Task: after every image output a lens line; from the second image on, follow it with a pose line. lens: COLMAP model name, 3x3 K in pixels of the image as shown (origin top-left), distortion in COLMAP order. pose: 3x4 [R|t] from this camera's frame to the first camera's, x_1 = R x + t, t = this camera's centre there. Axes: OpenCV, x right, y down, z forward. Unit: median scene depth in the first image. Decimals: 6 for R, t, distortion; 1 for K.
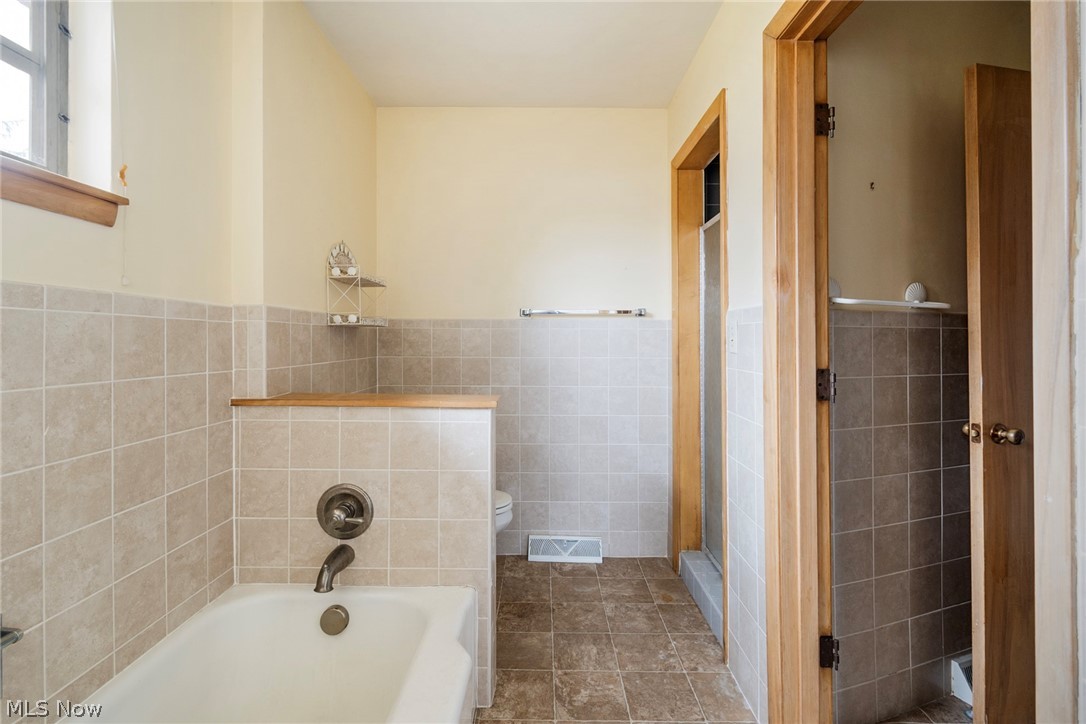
lens RADIAL K [[489.5, 0, 542.4], [0, 489.5, 342.7], [0, 0, 1]] dist [0.000752, -0.000982]
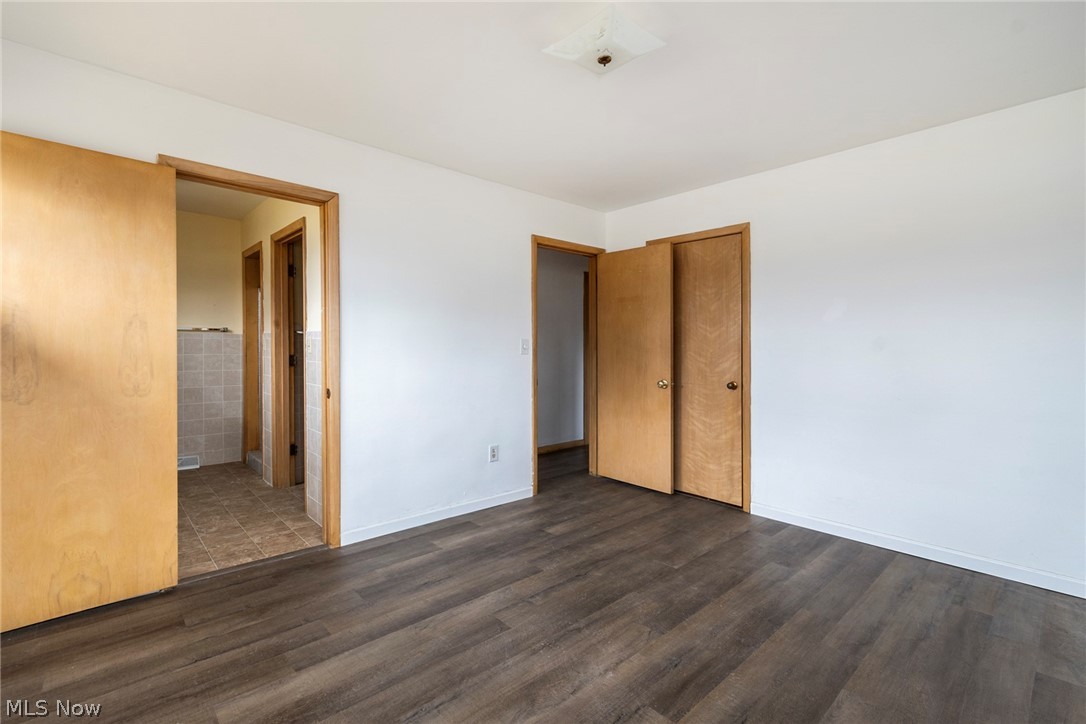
lens RADIAL K [[494.0, 0, 541.7], [0, 494.0, 347.1], [0, 0, 1]] dist [0.000321, -0.000833]
pose [[0.735671, -0.001312, 0.677338, -0.340744], [0.000927, 0.999999, 0.000929, 0.004073], [-0.677339, -0.000056, 0.735671, -2.233766]]
